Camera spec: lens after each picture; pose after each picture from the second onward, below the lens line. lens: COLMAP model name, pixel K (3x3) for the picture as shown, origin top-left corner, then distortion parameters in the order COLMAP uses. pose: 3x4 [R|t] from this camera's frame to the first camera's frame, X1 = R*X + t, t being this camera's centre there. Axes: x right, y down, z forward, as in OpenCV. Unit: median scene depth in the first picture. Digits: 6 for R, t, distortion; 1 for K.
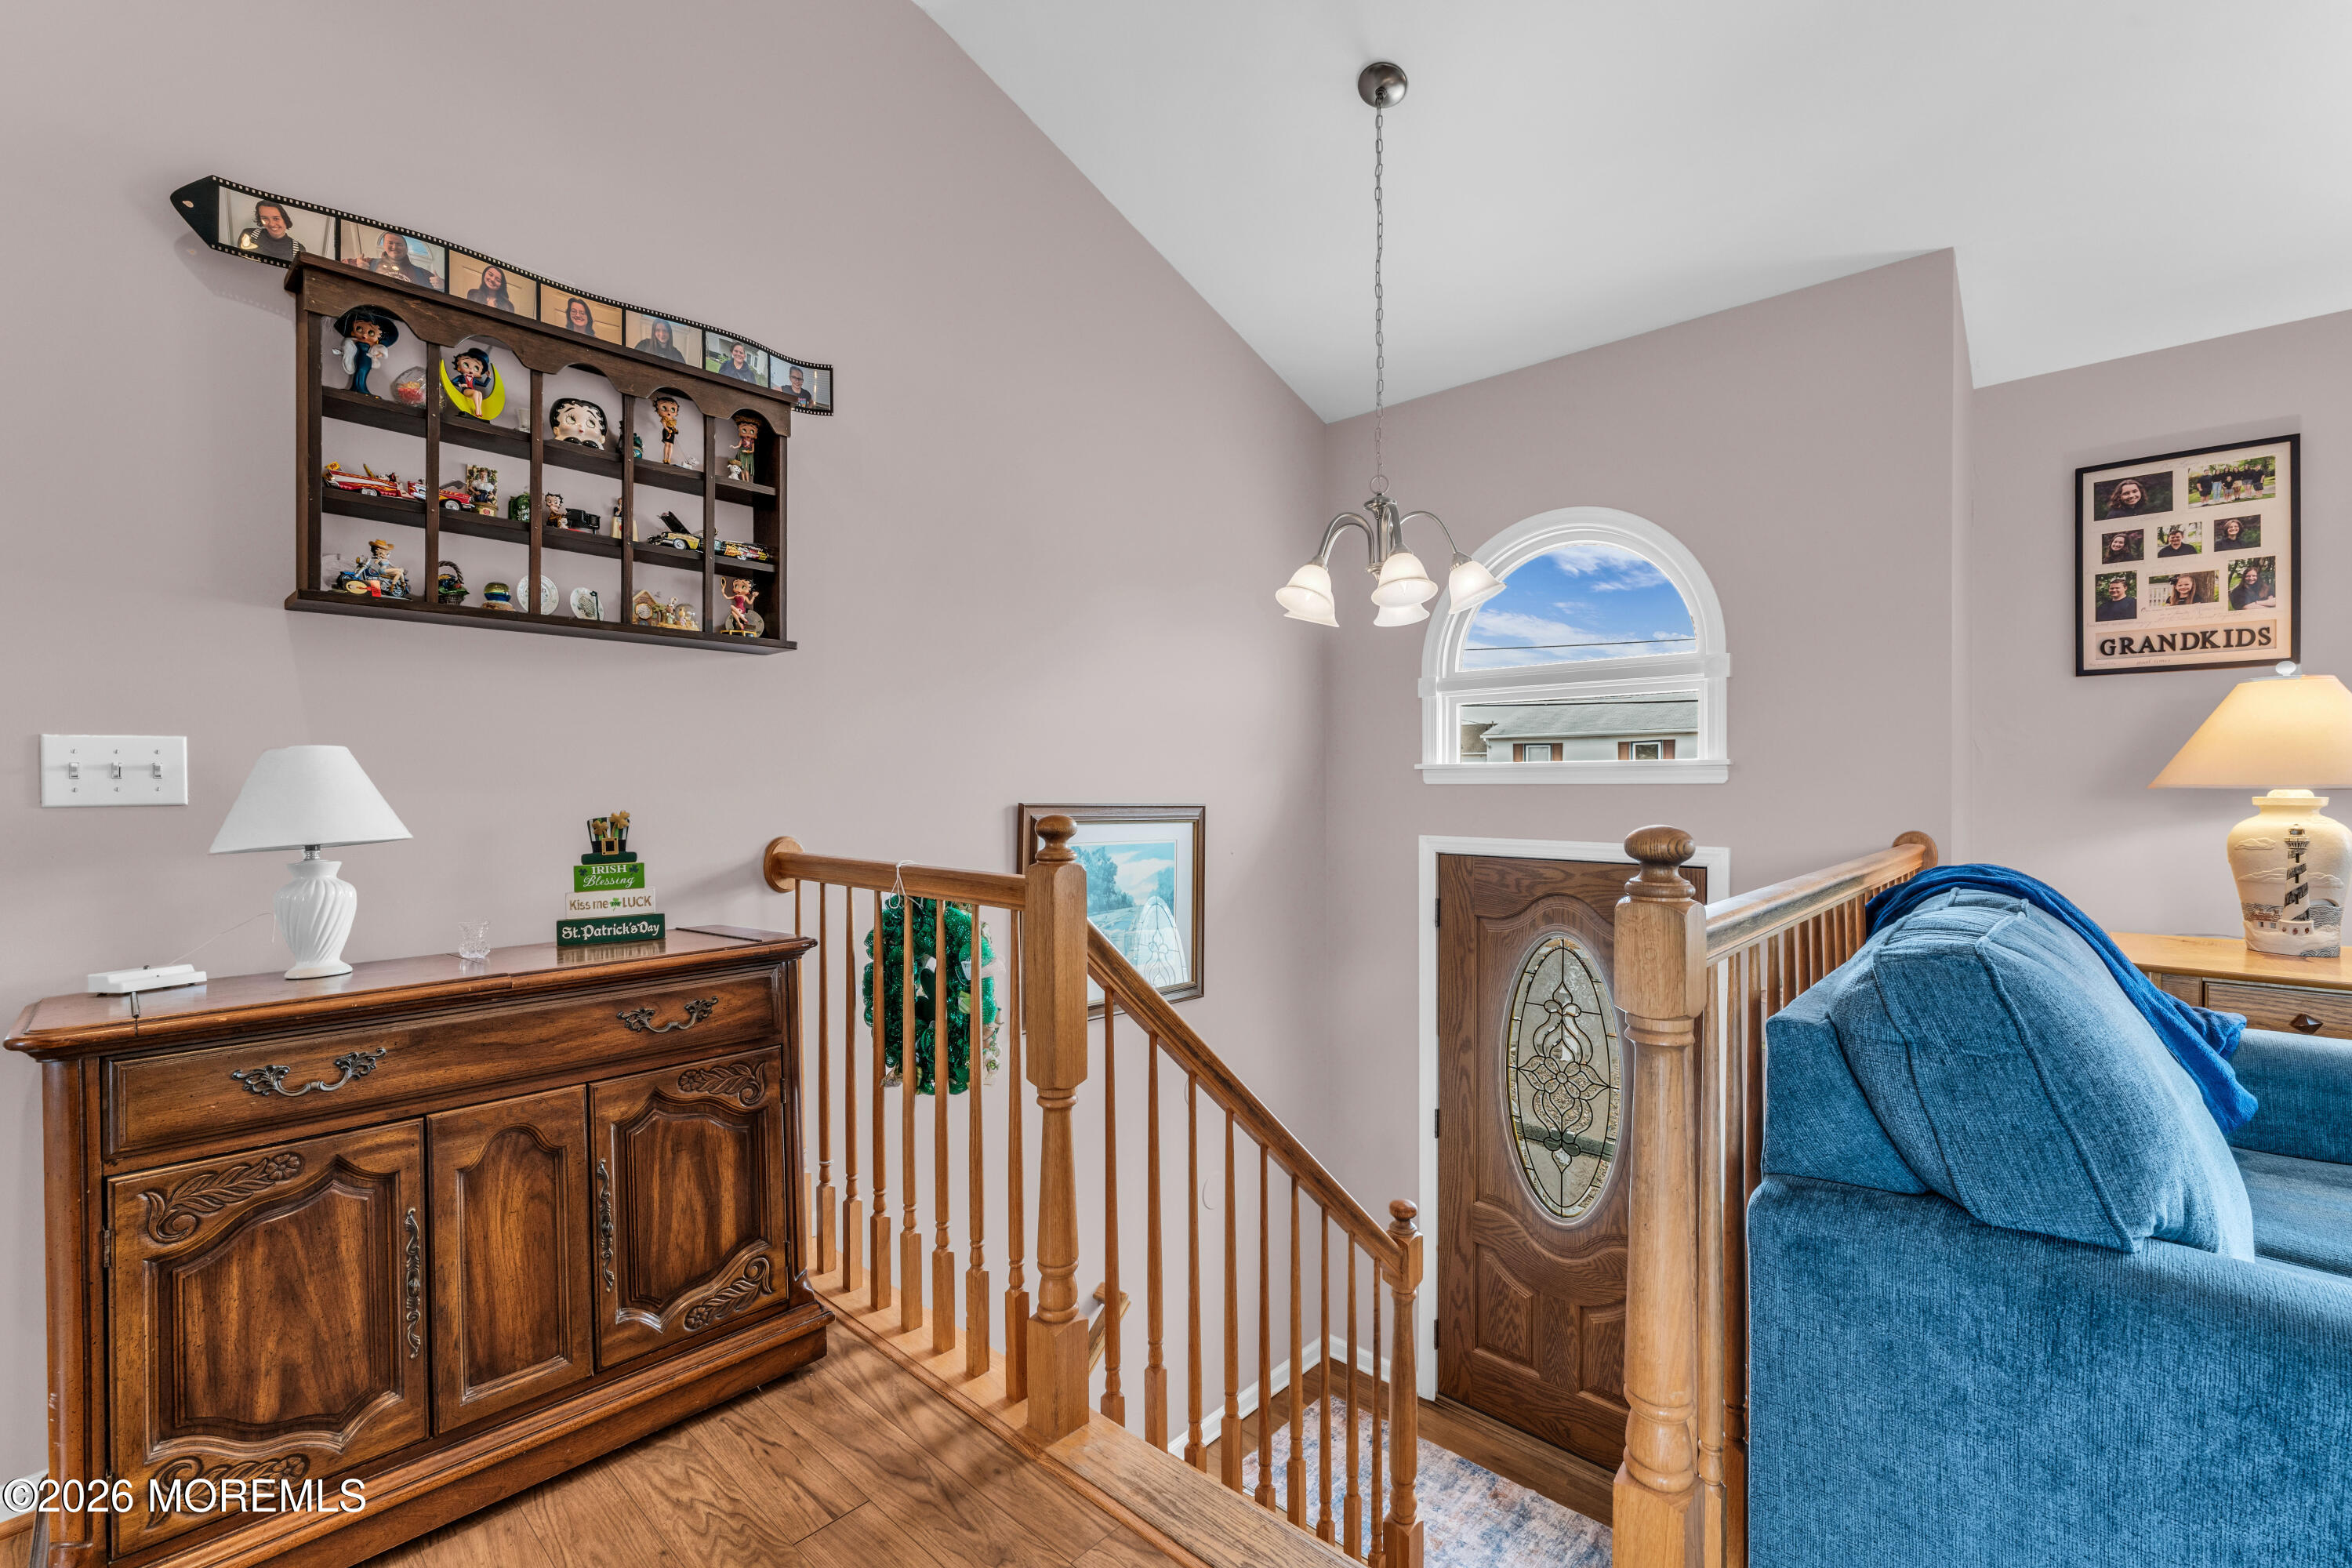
lens RADIAL K [[1007.6, 0, 1166.2], [0, 1007.6, 785.5], [0, 0, 1]] dist [-0.004379, 0.000335]
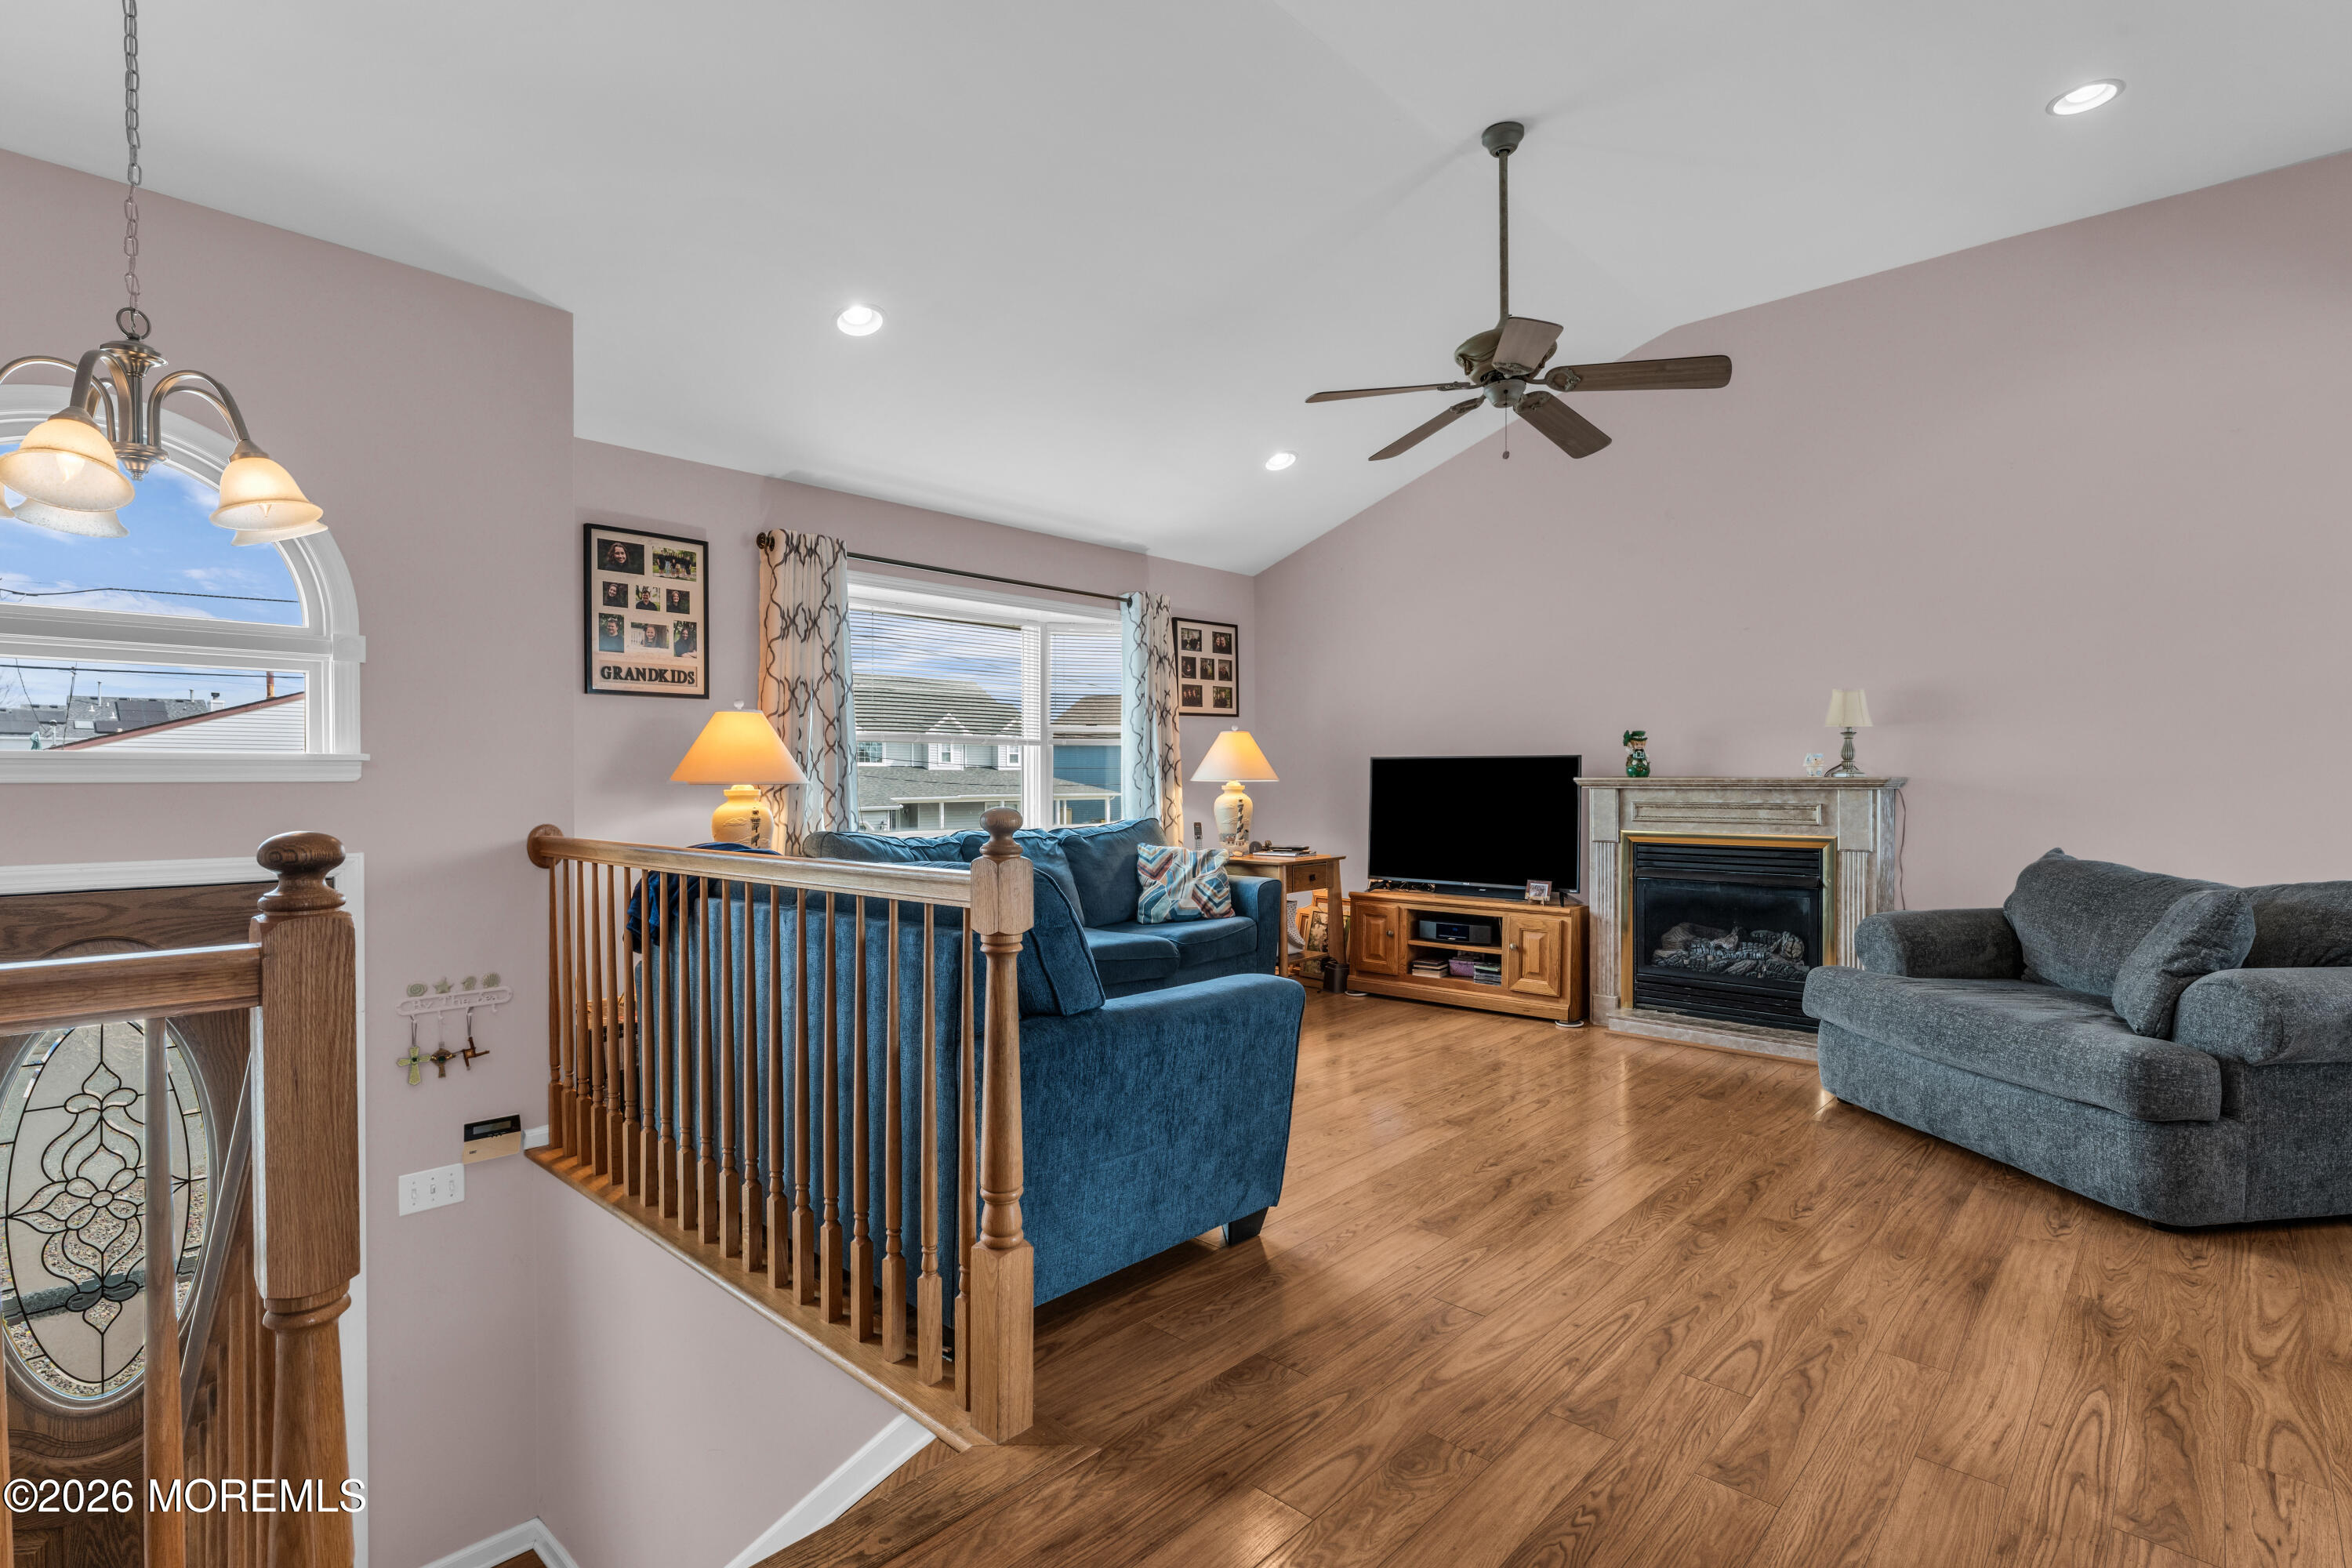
lens RADIAL K [[1120.9, 0, 1176.0], [0, 1120.9, 784.0], [0, 0, 1]] dist [-0.001957, 0.000321]
pose [[-0.000751, -0.002686, 0.999996, -0.495590], [0.004416, 0.999987, 0.002689, 0.001082], [-0.999990, 0.004418, -0.000739, 0.312067]]
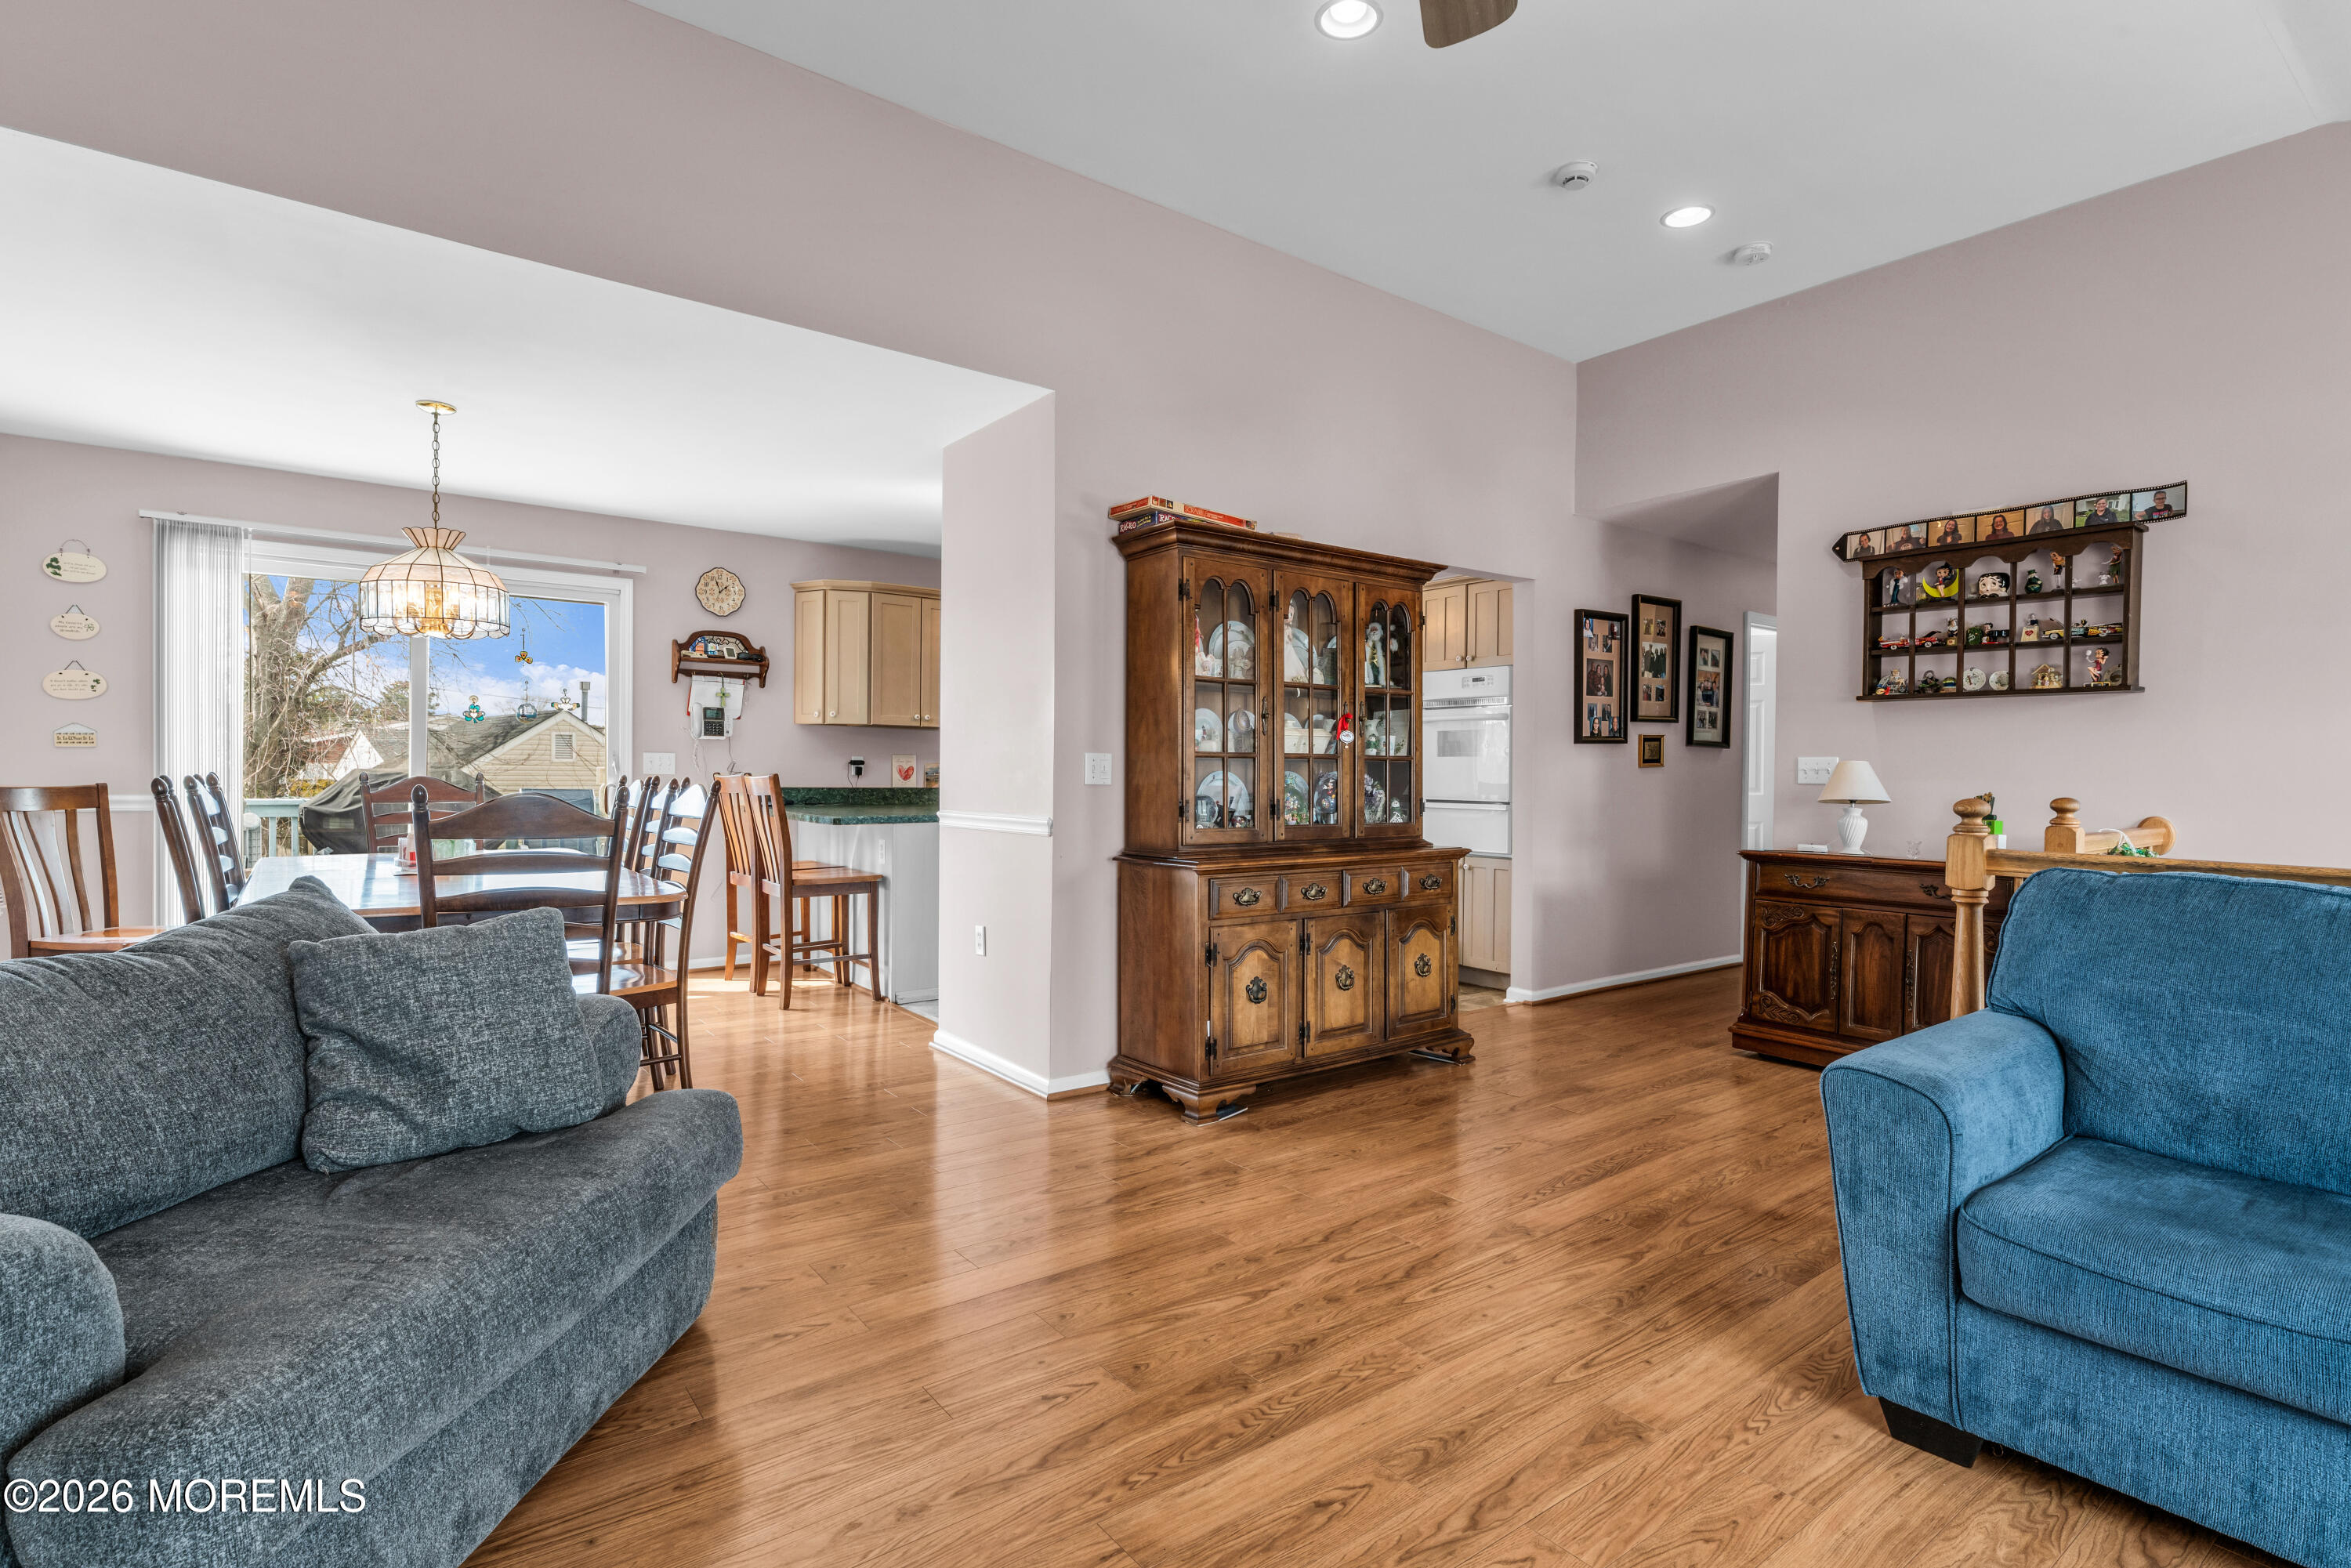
lens RADIAL K [[1120.4, 0, 1175.5], [0, 1120.4, 784.0], [0, 0, 1]] dist [-0.001957, 0.000321]
pose [[-0.176788, 0.012644, -0.984168, 1.280684], [-0.013570, 0.999791, 0.015282, -0.001119], [0.984155, 0.016057, -0.176580, -0.086647]]
